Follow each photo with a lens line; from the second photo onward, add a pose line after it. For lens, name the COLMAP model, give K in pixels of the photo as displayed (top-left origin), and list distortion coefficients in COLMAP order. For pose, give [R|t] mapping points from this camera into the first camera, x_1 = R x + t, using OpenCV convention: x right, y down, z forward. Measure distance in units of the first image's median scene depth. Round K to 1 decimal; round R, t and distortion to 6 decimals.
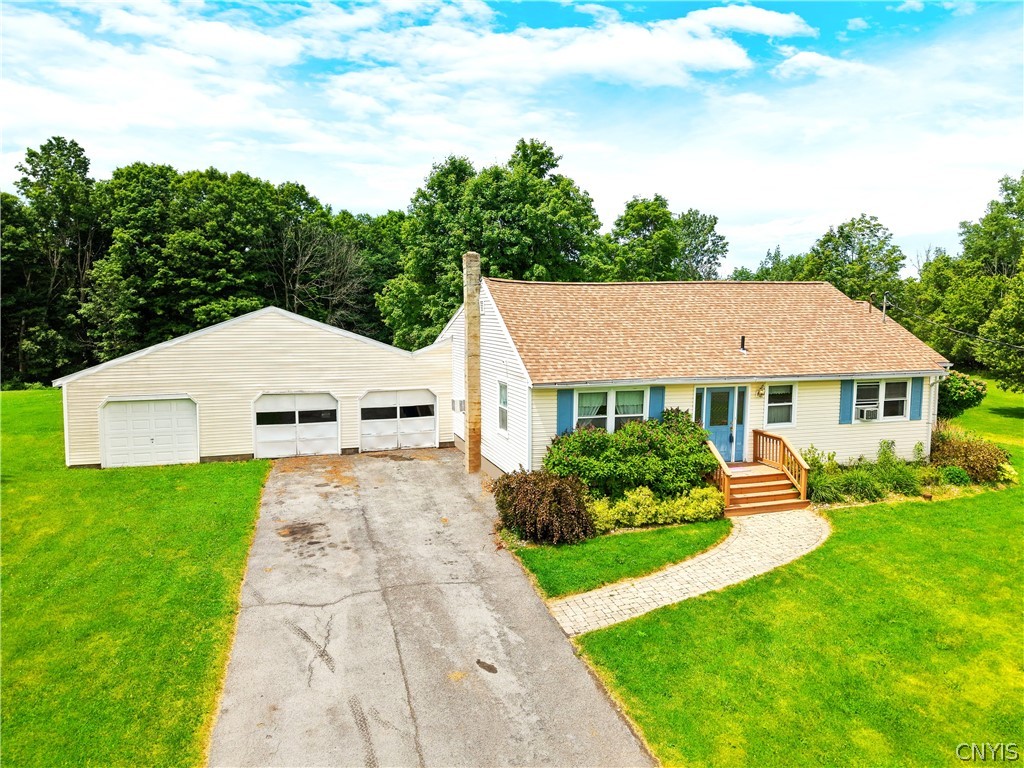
lens RADIAL K [[684.5, 0, 512.0], [0, 684.5, 384.0], [0, 0, 1]] dist [0.023727, -0.026156]
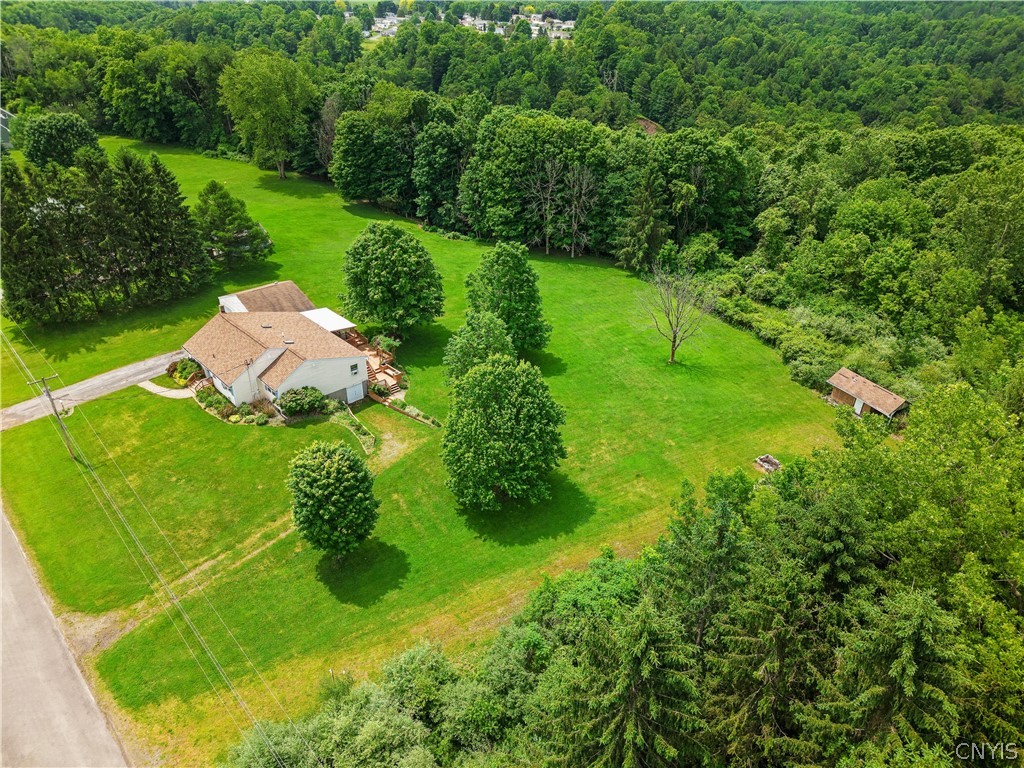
lens RADIAL K [[684.5, 0, 512.0], [0, 684.5, 384.0], [0, 0, 1]] dist [0.023727, -0.026156]
pose [[0.433299, 0.448900, -0.781499, 4.409823], [-0.102176, 0.886005, 0.452278, -1.953006], [0.895440, -0.116121, 0.429772, 0.860771]]
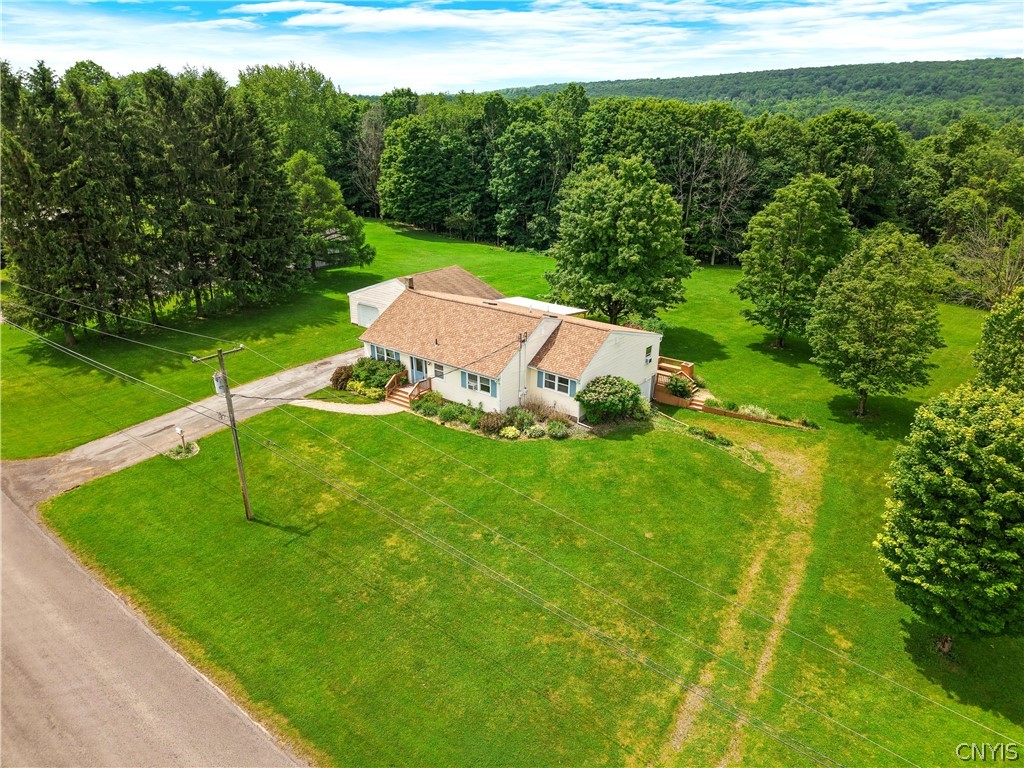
lens RADIAL K [[676.2, 0, 511.4], [0, 676.2, 393.8], [0, 0, 1]] dist [0.031077, -0.028331]
pose [[0.567024, 0.312502, -0.762120, 2.429625], [-0.090696, 0.943299, 0.319315, -0.689625], [0.818693, -0.111938, 0.563215, -0.128074]]
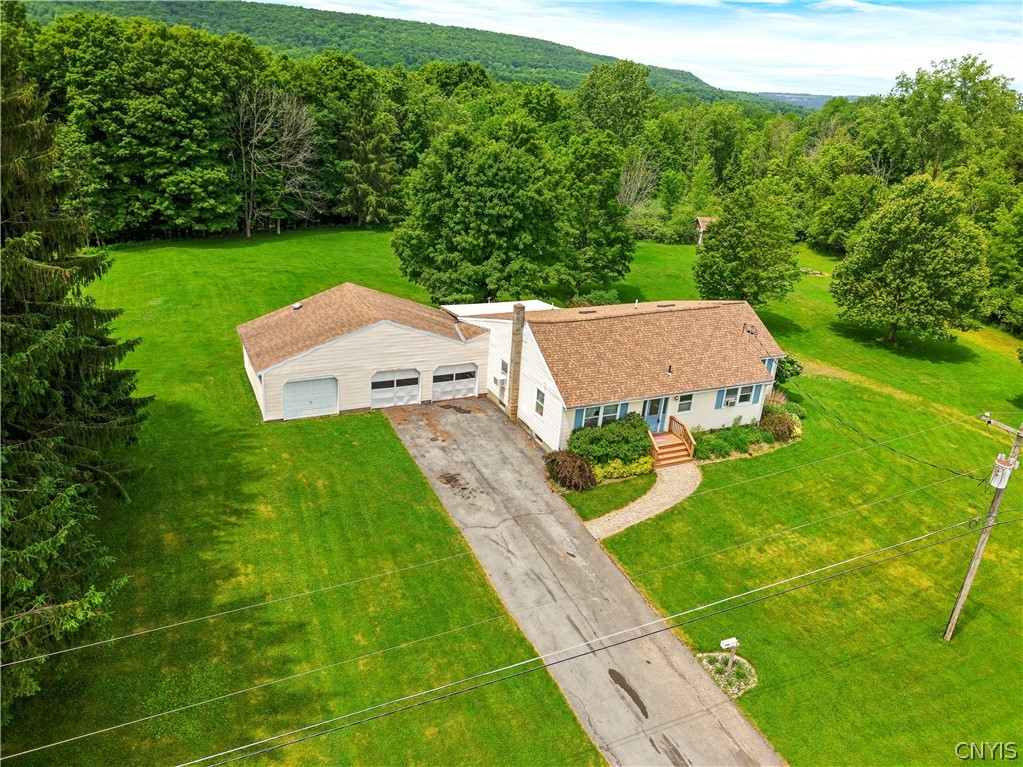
lens RADIAL K [[730.4, 0, 511.5], [0, 730.4, 383.5], [0, 0, 1]] dist [0.059621, -0.082817]
pose [[0.988447, 0.008429, 0.151332, -0.395438], [-0.051128, 0.958473, 0.280562, -0.575221], [-0.142683, -0.285058, 0.947831, -0.841080]]
